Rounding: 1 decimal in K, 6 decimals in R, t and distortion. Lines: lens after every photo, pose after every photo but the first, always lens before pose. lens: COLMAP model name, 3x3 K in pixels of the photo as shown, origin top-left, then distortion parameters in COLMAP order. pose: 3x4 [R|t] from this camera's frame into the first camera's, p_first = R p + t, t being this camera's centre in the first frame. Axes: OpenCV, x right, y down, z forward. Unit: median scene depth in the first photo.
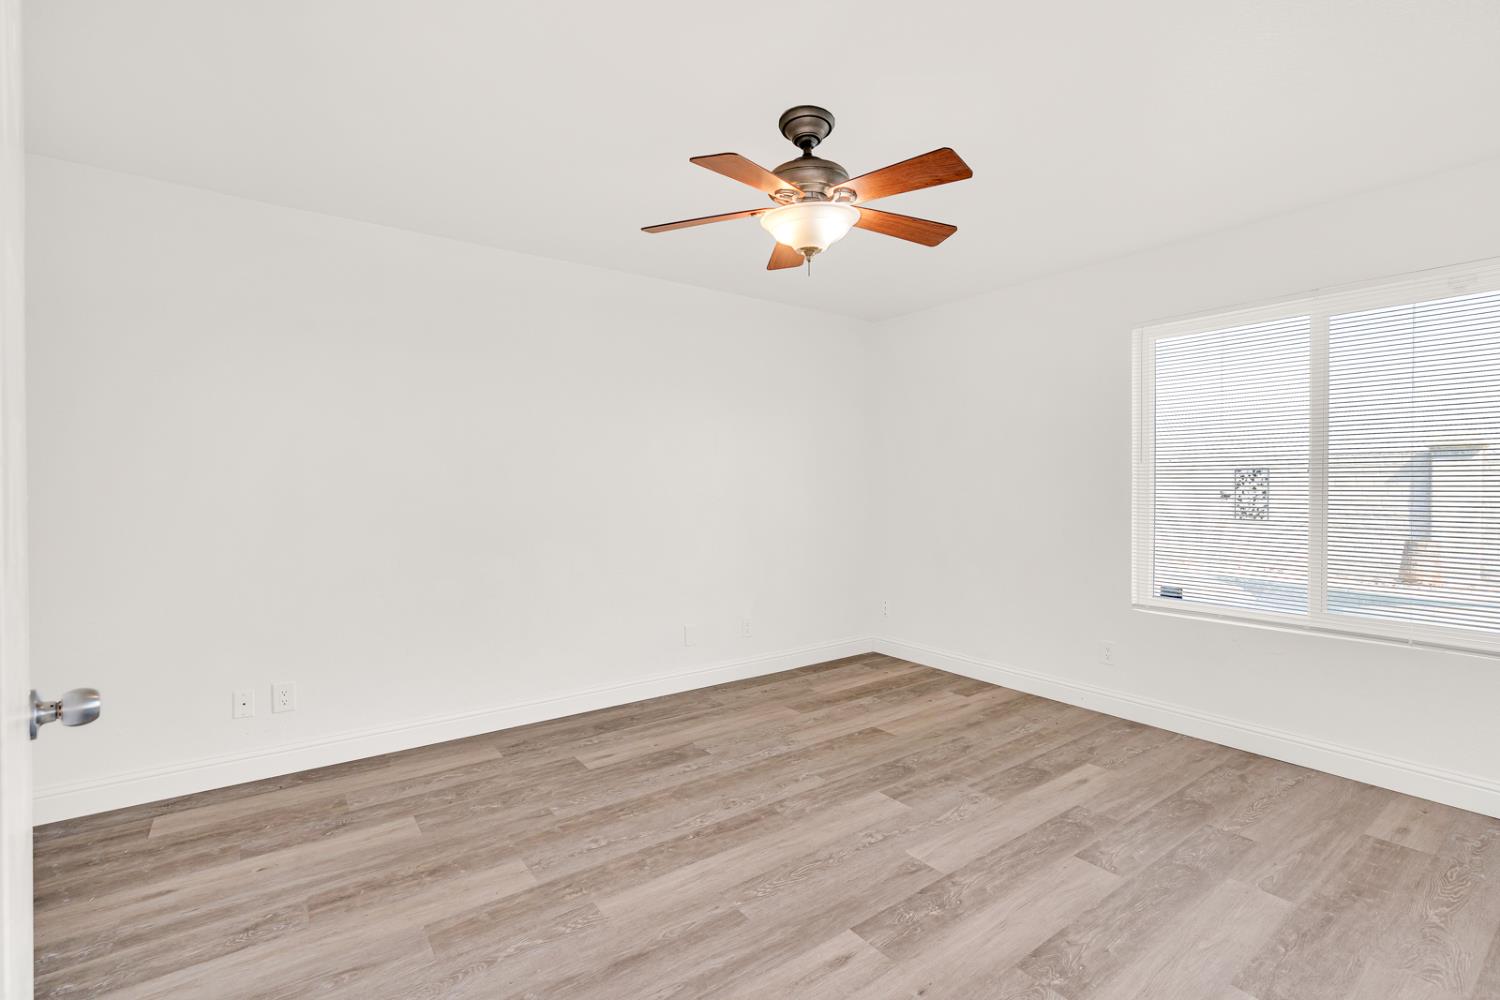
lens RADIAL K [[688.0, 0, 745.3], [0, 688.0, 489.9], [0, 0, 1]] dist [-0.009840, 0.004615]
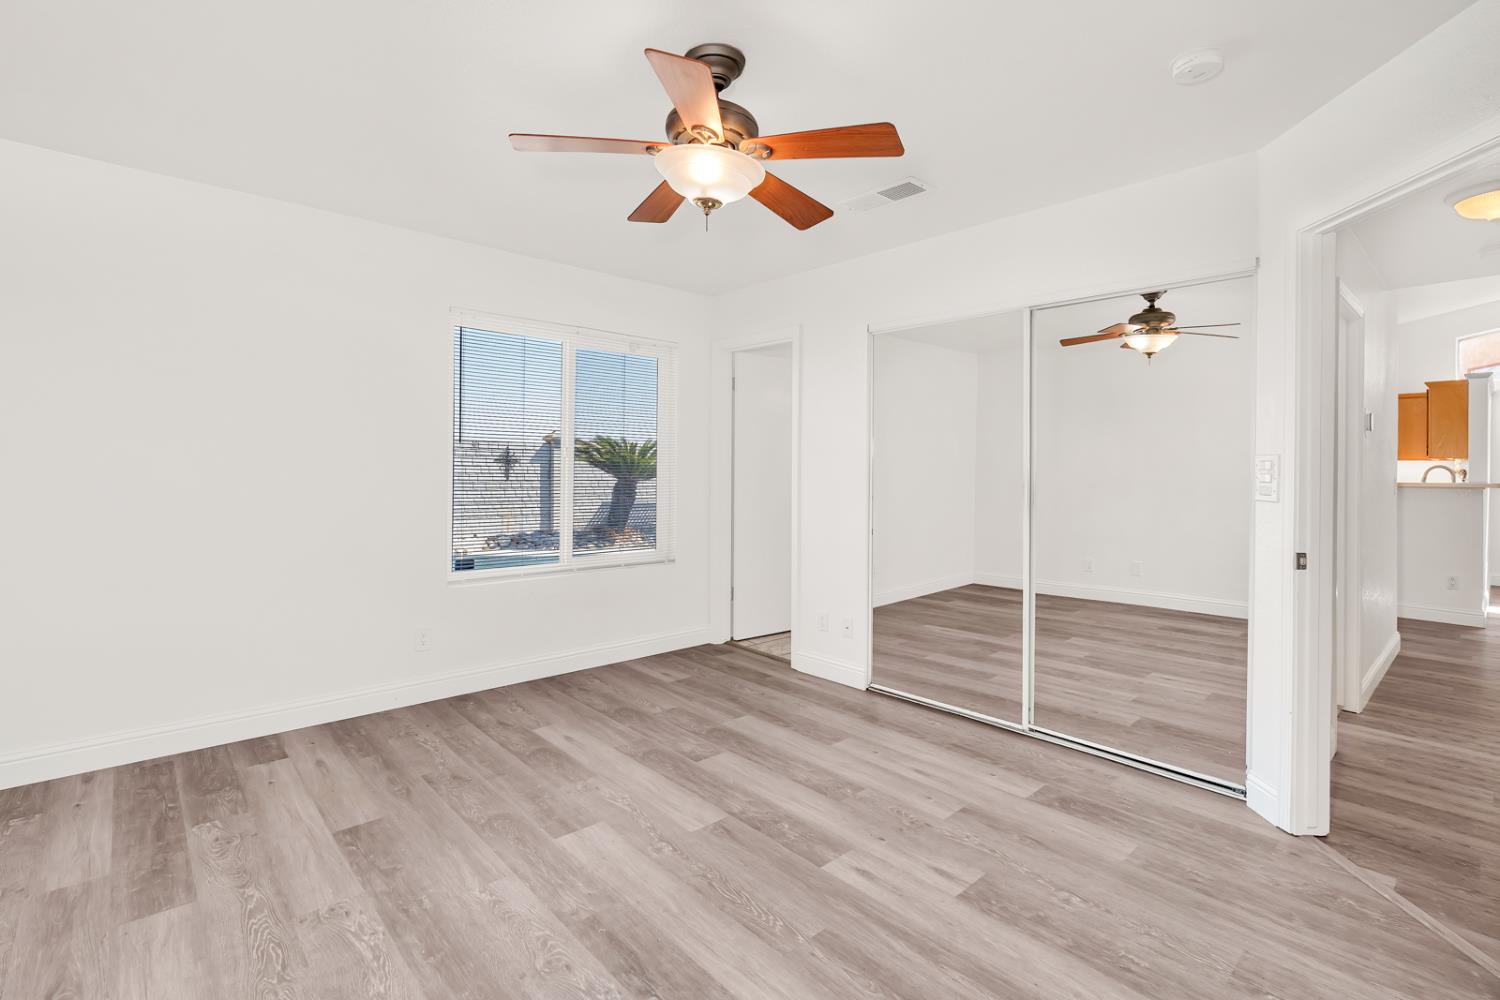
lens RADIAL K [[688.0, 0, 764.8], [0, 688.0, 473.9], [0, 0, 1]] dist [-0.009840, 0.004615]
pose [[-0.130340, -0.006137, 0.991450, -0.669756], [-0.004116, 0.999976, 0.005648, -0.004861], [-0.991461, -0.003345, -0.130362, 0.880799]]
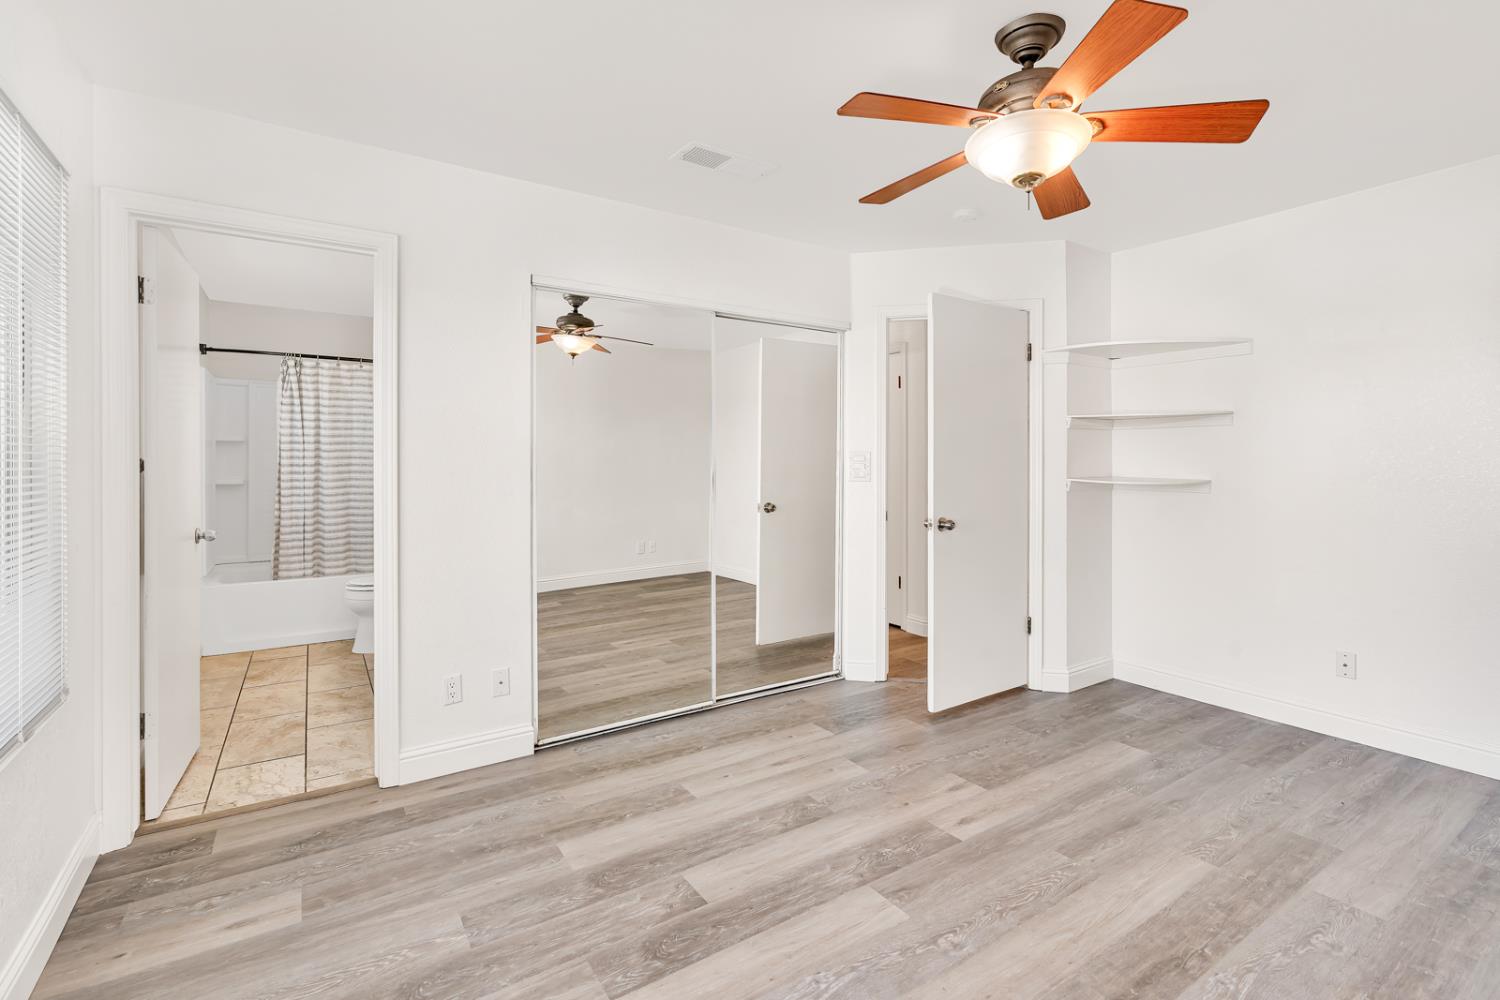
lens RADIAL K [[688.0, 0, 755.4], [0, 688.0, 462.3], [0, 0, 1]] dist [-0.009840, 0.004615]
pose [[-0.999328, 0.003517, 0.036491, 0.328305], [0.003662, 0.999986, 0.003928, -0.009460], [-0.036477, 0.004059, -0.999326, 1.553874]]
